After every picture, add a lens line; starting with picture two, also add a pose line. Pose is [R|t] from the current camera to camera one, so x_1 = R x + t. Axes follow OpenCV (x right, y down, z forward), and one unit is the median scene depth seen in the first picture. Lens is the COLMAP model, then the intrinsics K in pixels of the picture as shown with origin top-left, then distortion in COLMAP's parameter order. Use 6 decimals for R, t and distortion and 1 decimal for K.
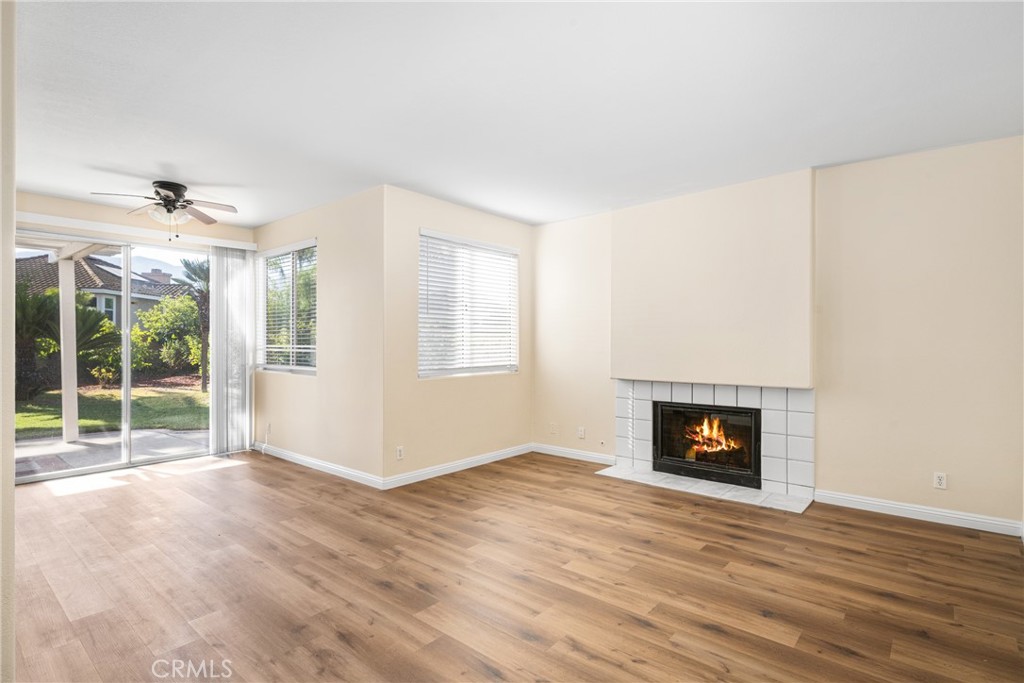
lens RADIAL K [[517.3, 0, 510.8], [0, 517.3, 343.7], [0, 0, 1]] dist [-0.002343, -0.000255]
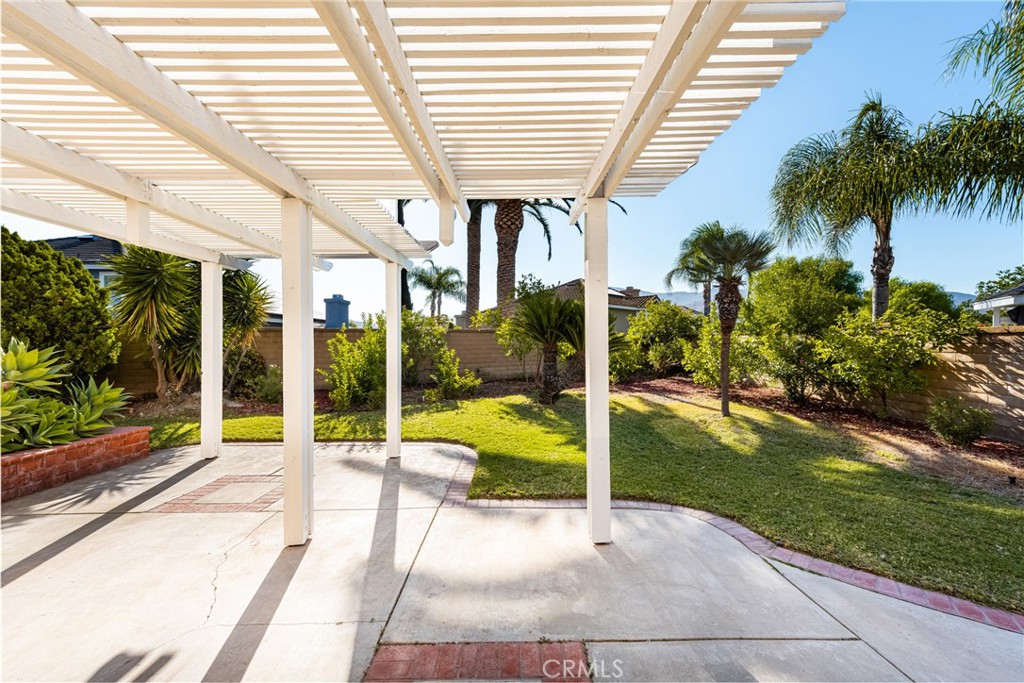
lens RADIAL K [[411.0, 0, 512.3], [0, 411.0, 342.9], [0, 0, 1]] dist [0.000070, 0.000001]
pose [[0.654887, 0.001056, -0.755726, -0.235873], [-0.005656, 0.999978, -0.003504, -0.003257], [0.755706, 0.006569, 0.654878, 0.258265]]
